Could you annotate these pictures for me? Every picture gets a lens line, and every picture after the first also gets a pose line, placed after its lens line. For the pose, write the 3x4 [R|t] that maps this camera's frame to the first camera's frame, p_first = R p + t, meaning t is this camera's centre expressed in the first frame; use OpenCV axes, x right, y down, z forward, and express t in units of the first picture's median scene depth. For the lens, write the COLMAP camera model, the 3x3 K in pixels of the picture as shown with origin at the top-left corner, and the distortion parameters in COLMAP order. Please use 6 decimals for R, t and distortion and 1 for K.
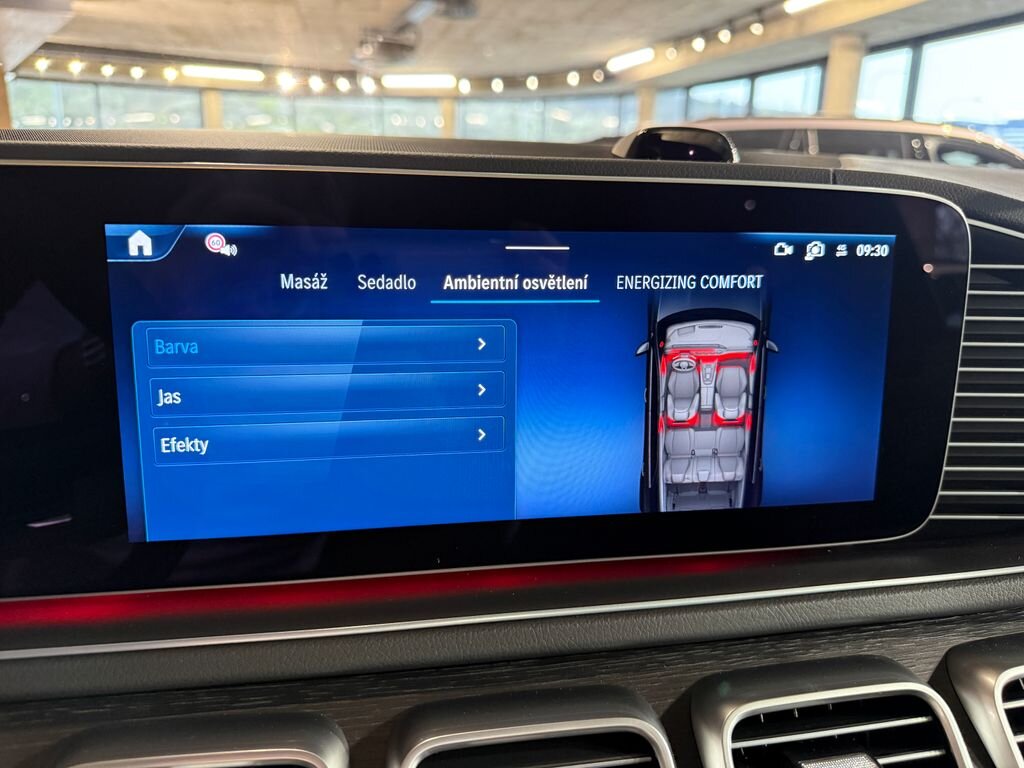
lens RADIAL K [[747.1, 0, 508.6], [0, 747.1, 379.0], [0, 0, 1]] dist [-0.001185, -0.030098]
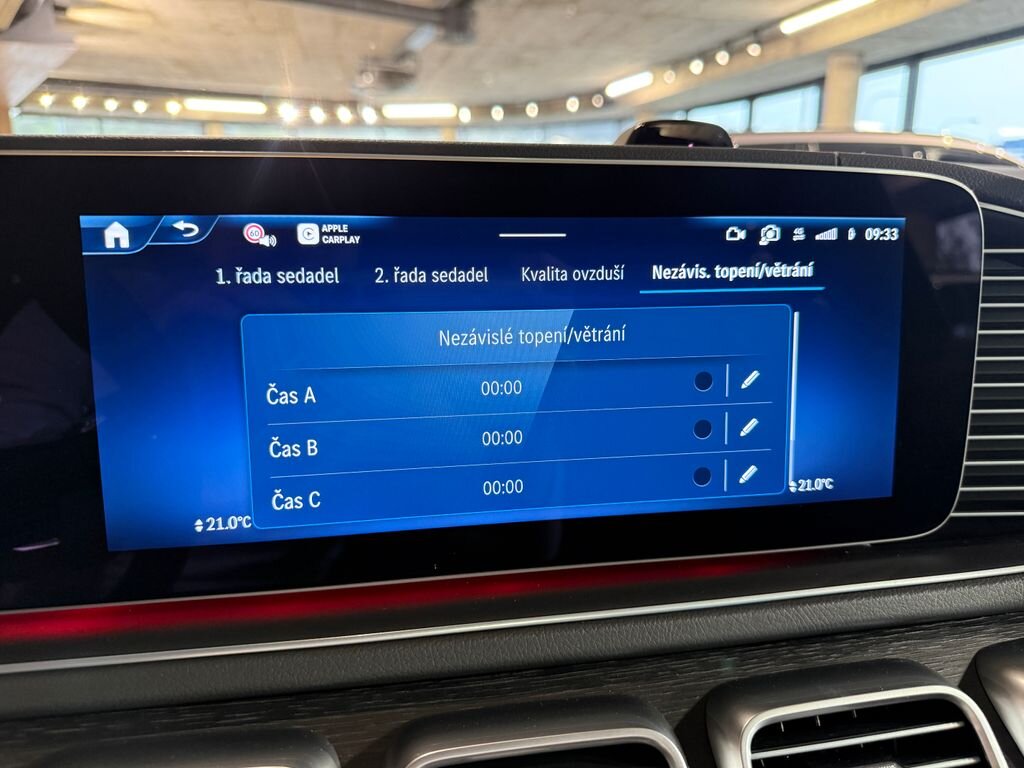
lens RADIAL K [[749.8, 0, 511.8], [0, 749.8, 381.9], [0, 0, 1]] dist [-0.016258, -0.009137]
pose [[0.999798, -0.019779, -0.003519, 0.011043], [0.019657, 0.999303, -0.031722, 0.040688], [0.004144, 0.031647, 0.999491, 0.043959]]
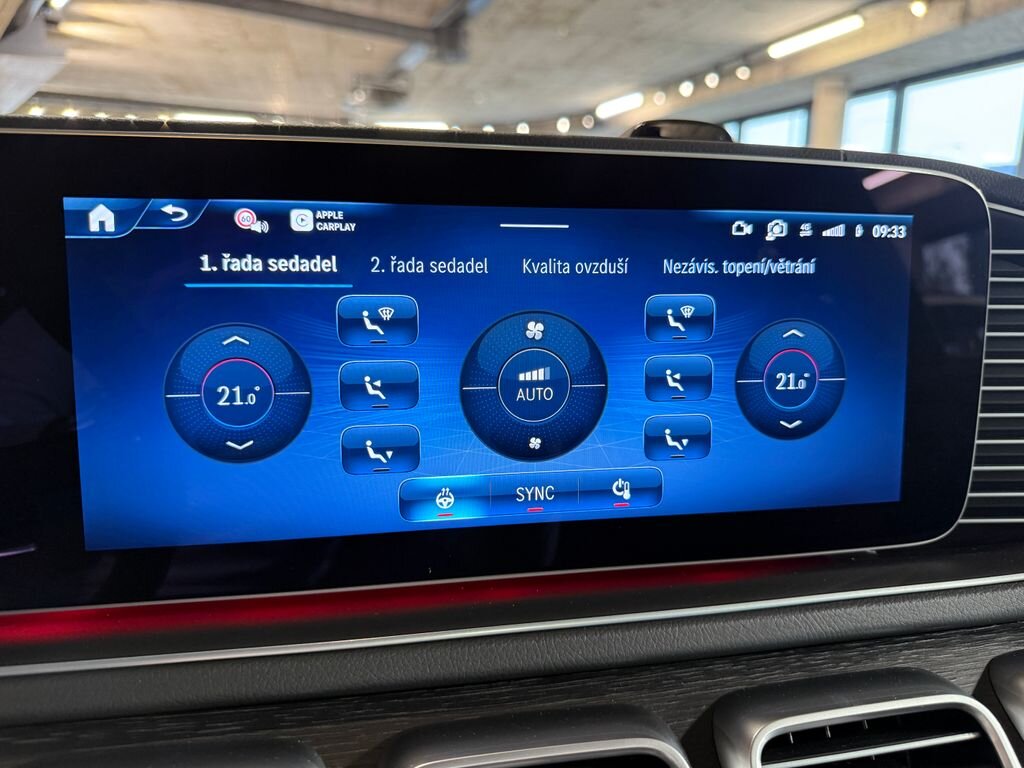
lens RADIAL K [[751.0, 0, 512.1], [0, 751.0, 384.5], [0, 0, 1]] dist [-0.022979, -0.002996]
pose [[0.999844, -0.012179, 0.012764, -0.003069], [0.012859, 0.998428, -0.054559, 0.068364], [-0.012079, 0.054715, 0.998429, 0.078009]]
